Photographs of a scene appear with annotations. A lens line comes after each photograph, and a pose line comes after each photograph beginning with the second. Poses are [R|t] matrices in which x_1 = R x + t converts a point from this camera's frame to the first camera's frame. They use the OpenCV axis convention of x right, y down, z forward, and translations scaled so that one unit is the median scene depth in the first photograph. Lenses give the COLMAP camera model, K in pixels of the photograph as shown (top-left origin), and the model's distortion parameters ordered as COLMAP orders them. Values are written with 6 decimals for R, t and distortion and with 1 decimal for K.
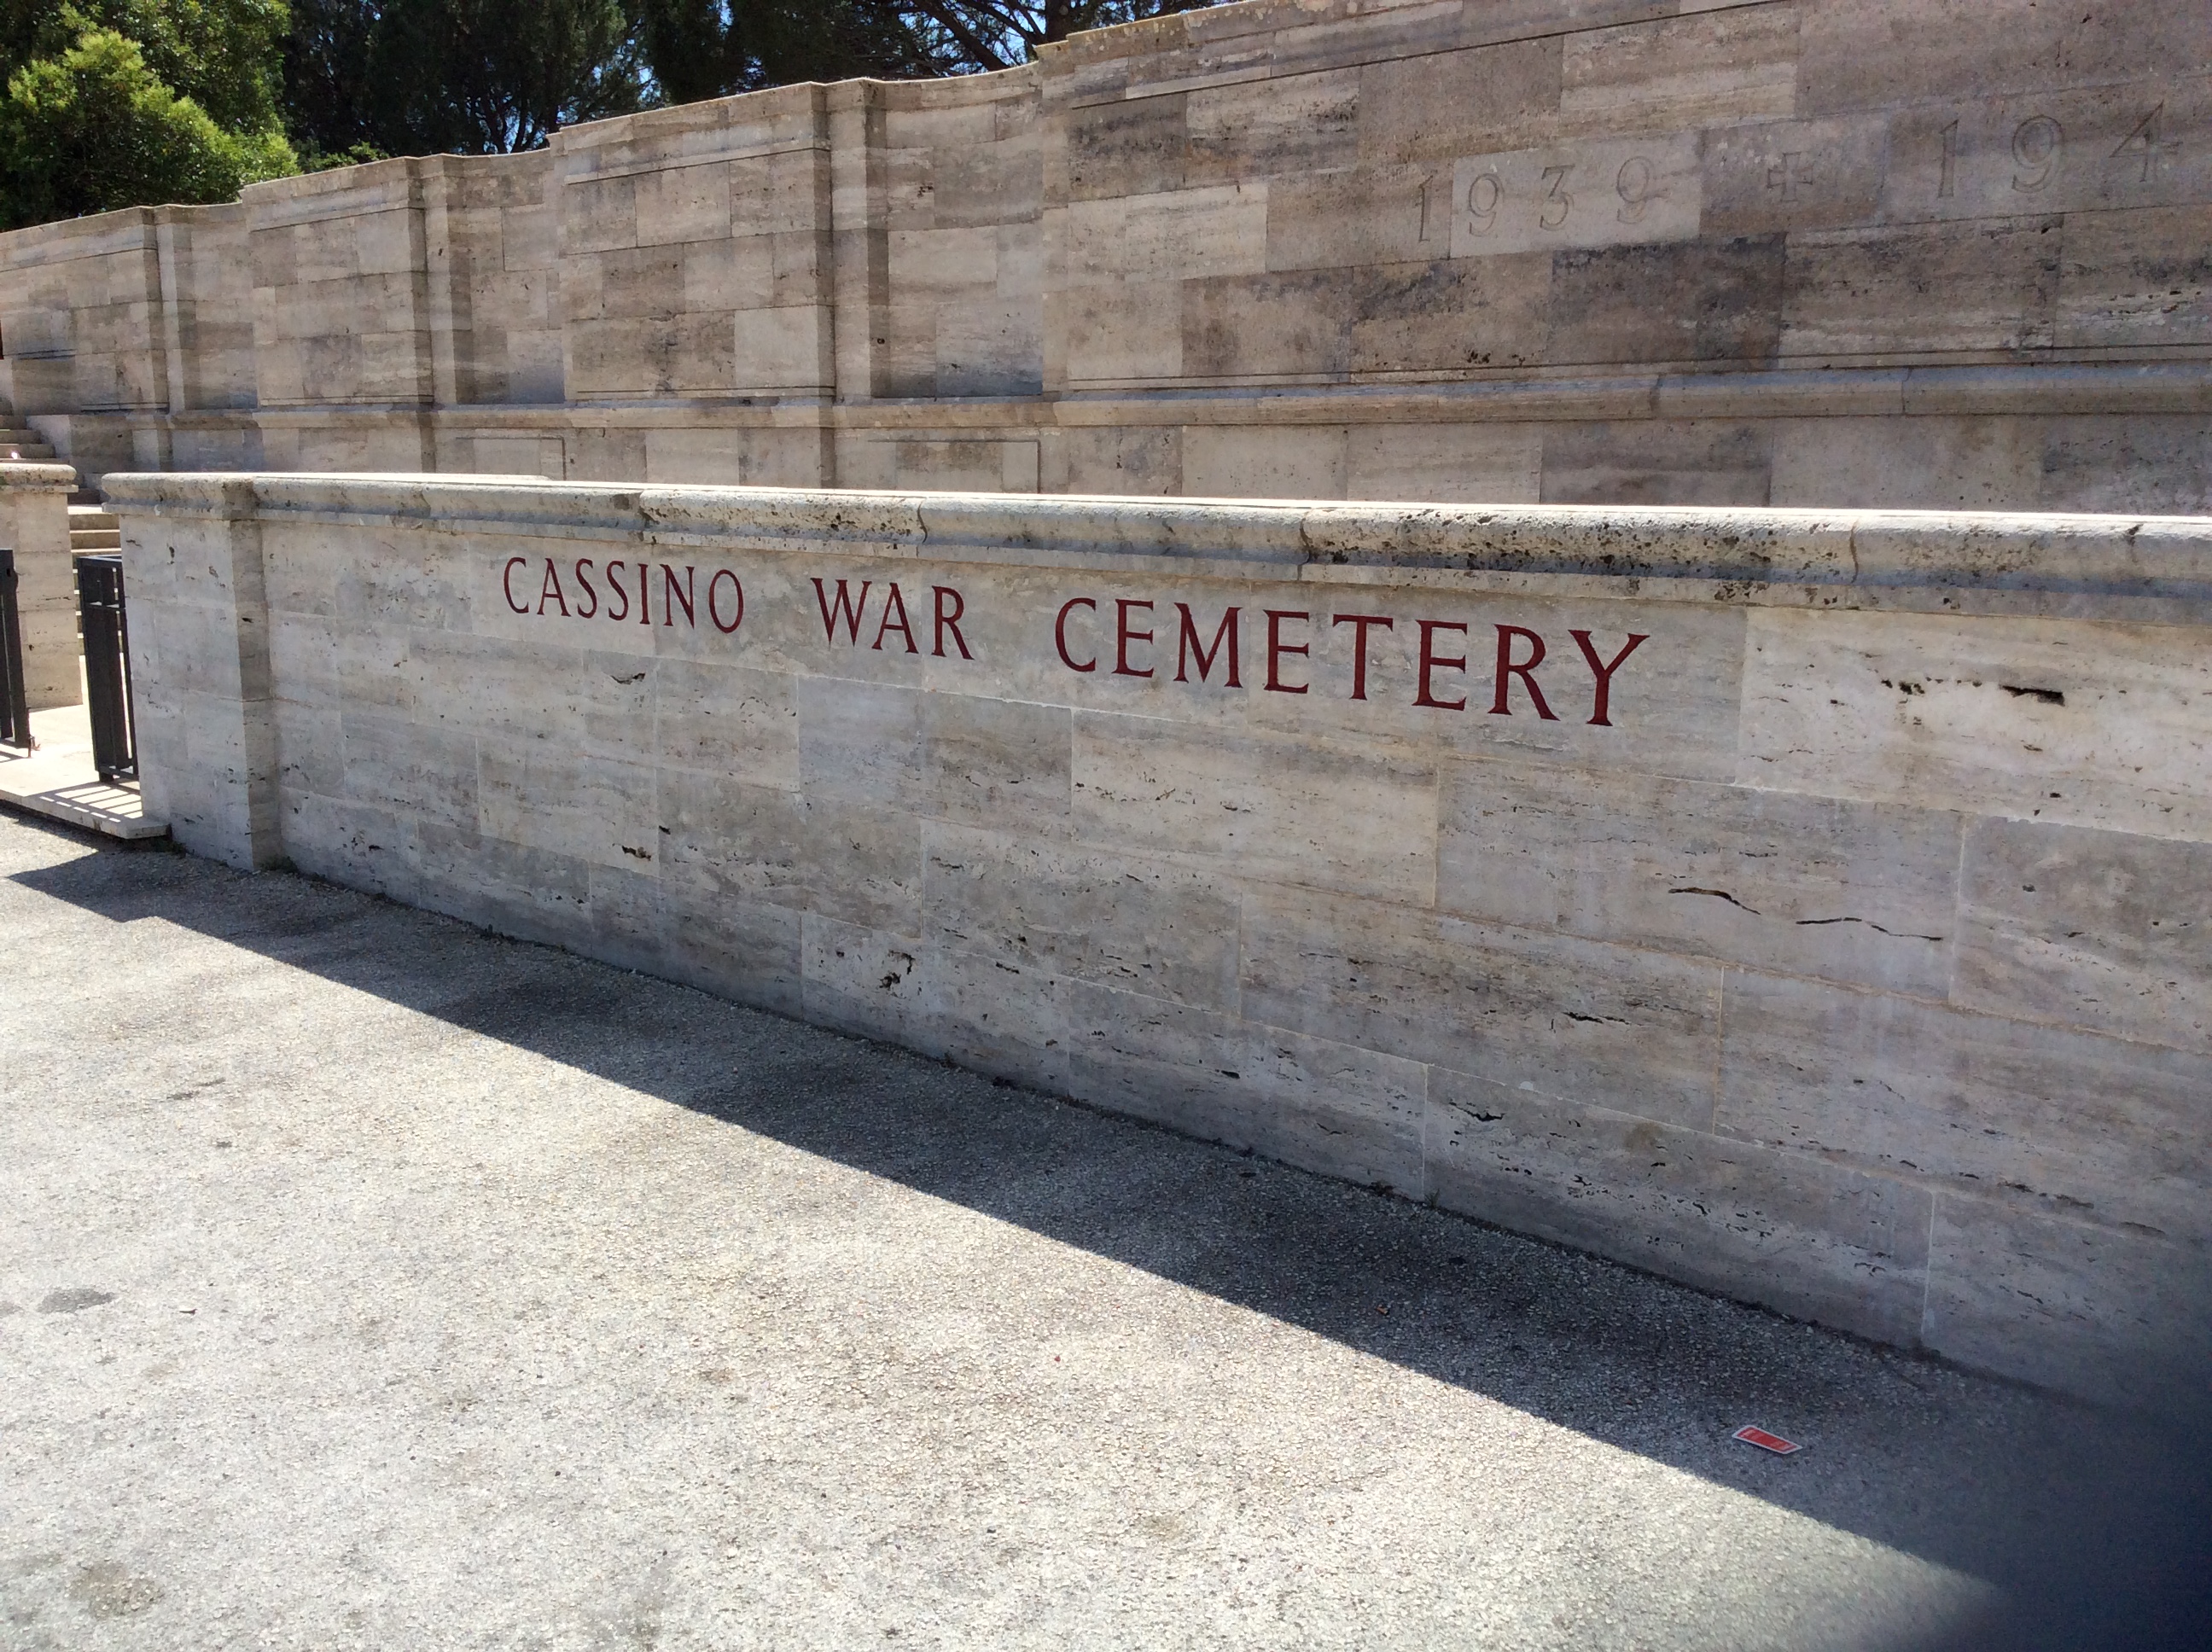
lens RADIAL K [[1994.4, 0, 1095.6], [0, 1994.4, 832.7], [0, 0, 1]] dist [0.126504, -0.226923]
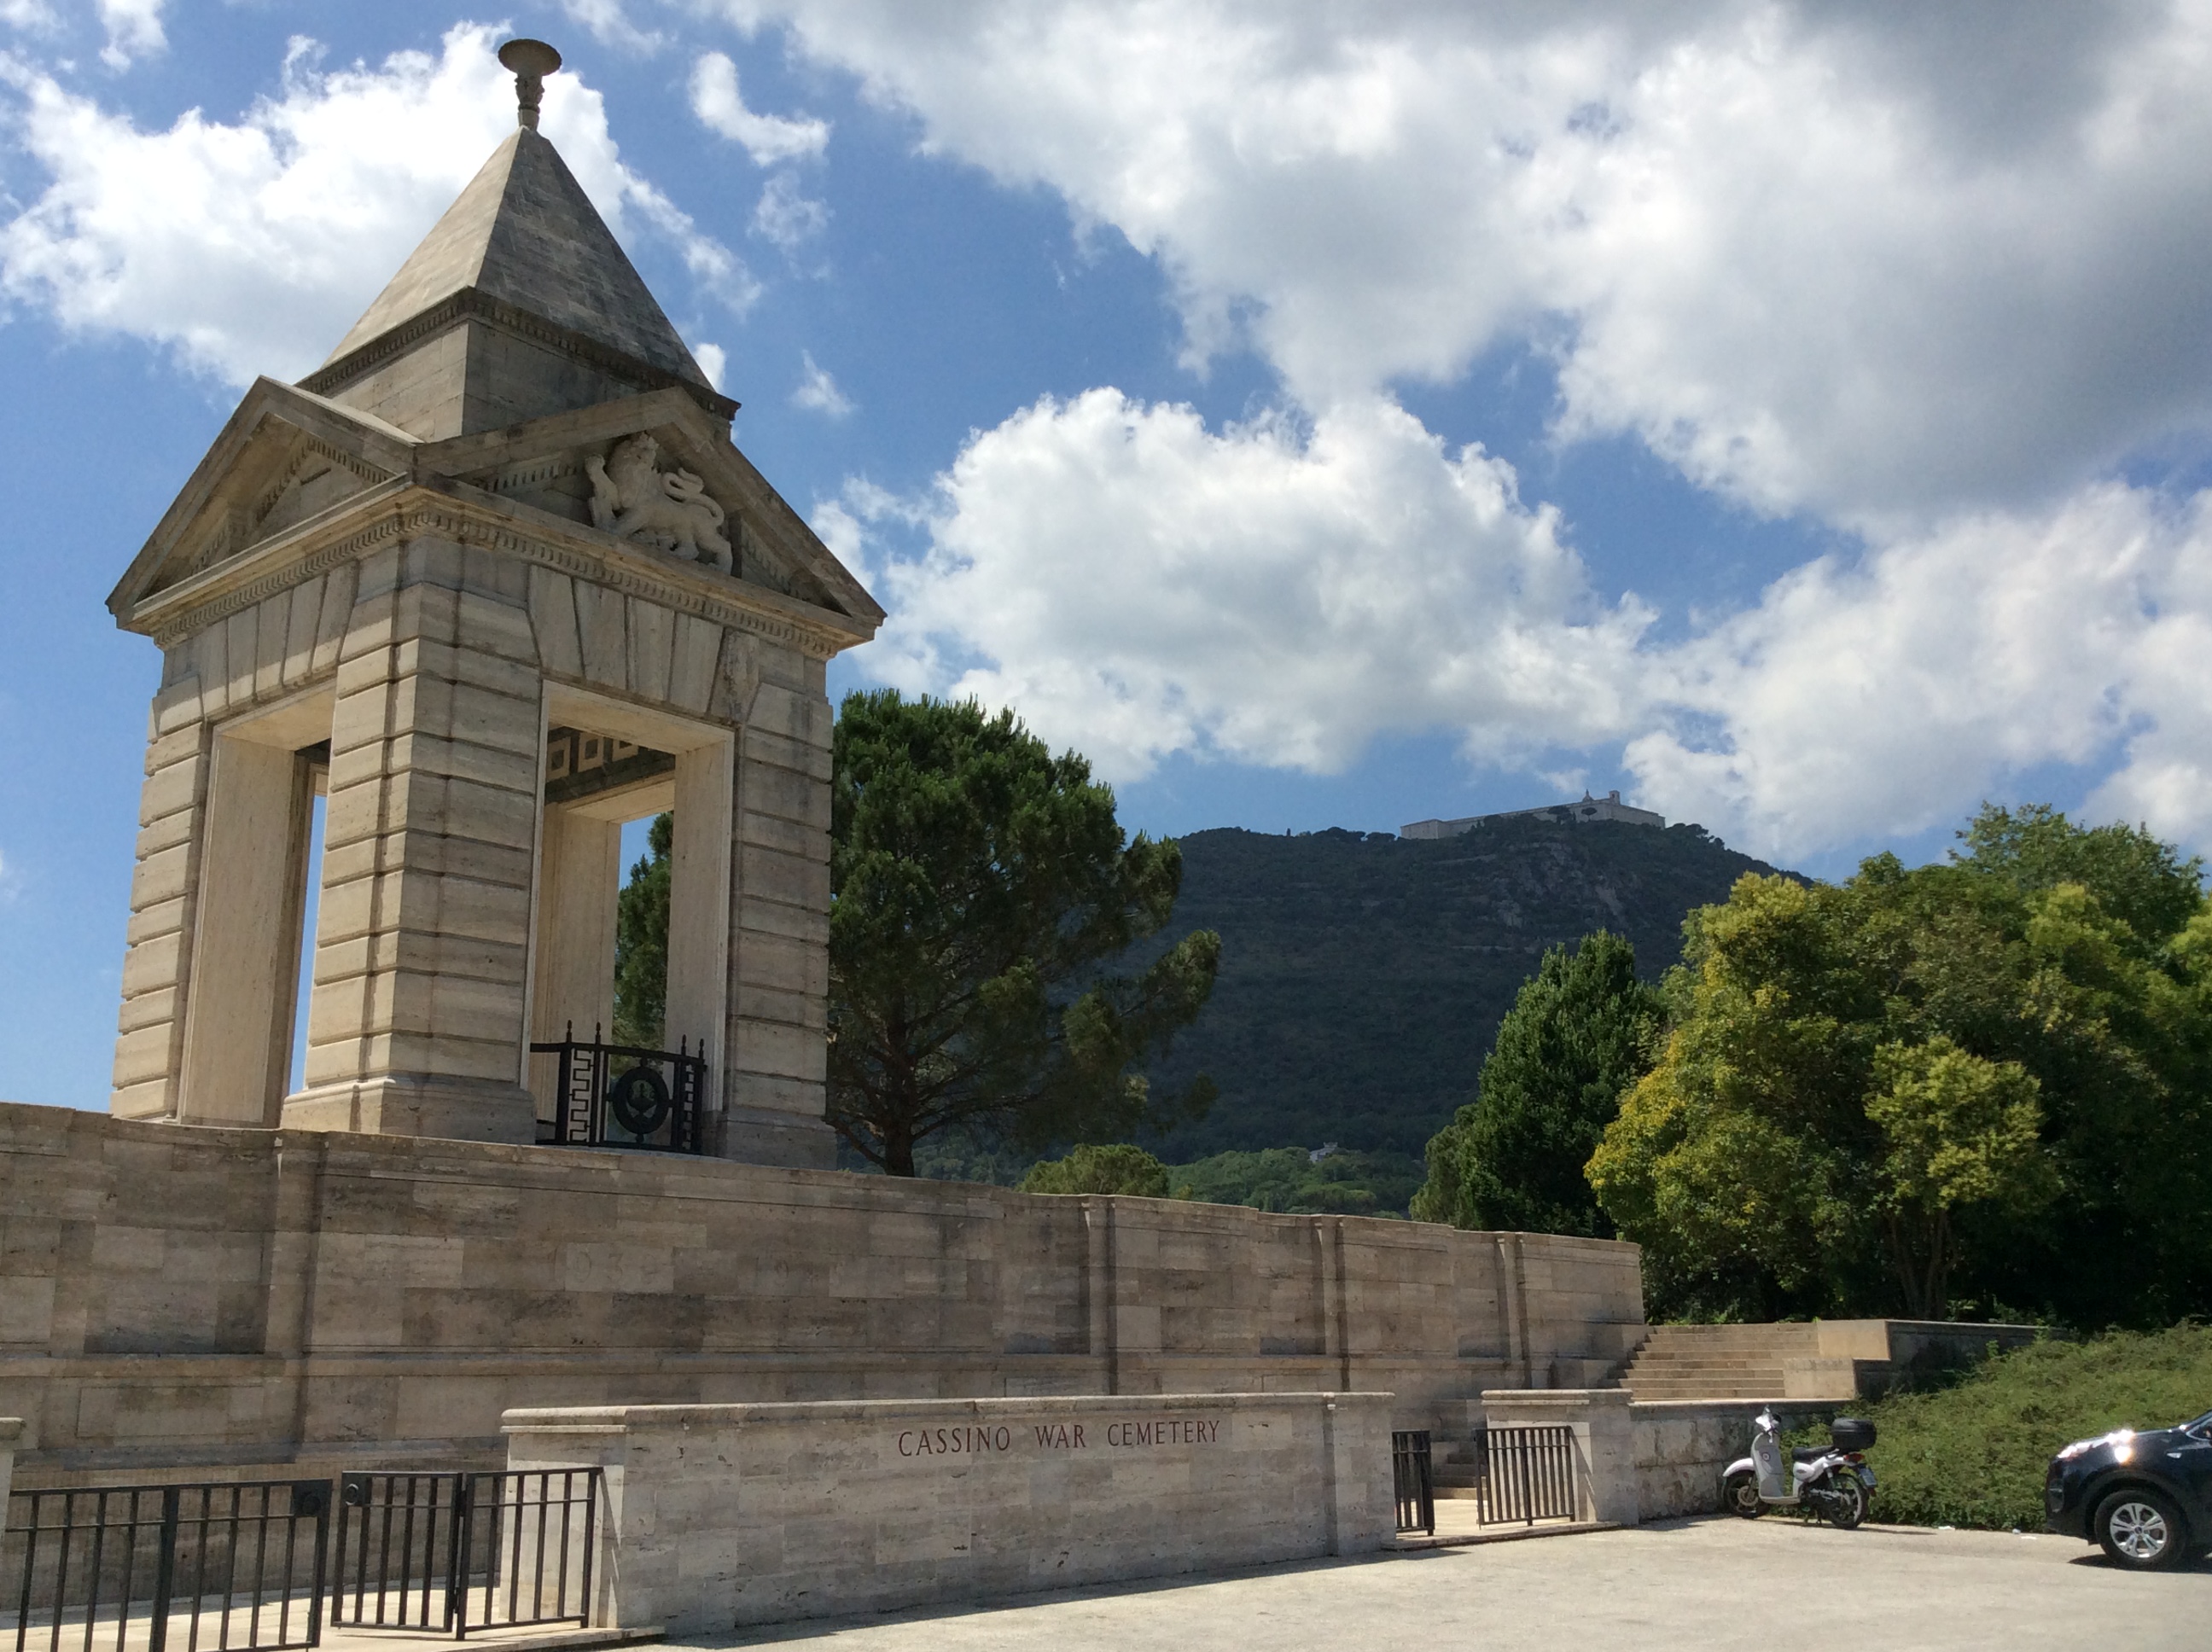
lens RADIAL K [[2194.1, 0, 1106.0], [0, 2194.1, 826.0], [0, 0, 1]] dist [0.114442, -0.320647]
pose [[-0.037267, 0.239708, 0.970130, -3.006861], [0.197172, 0.953483, -0.228021, -0.176412], [-0.979660, 0.182785, -0.082797, 0.844928]]
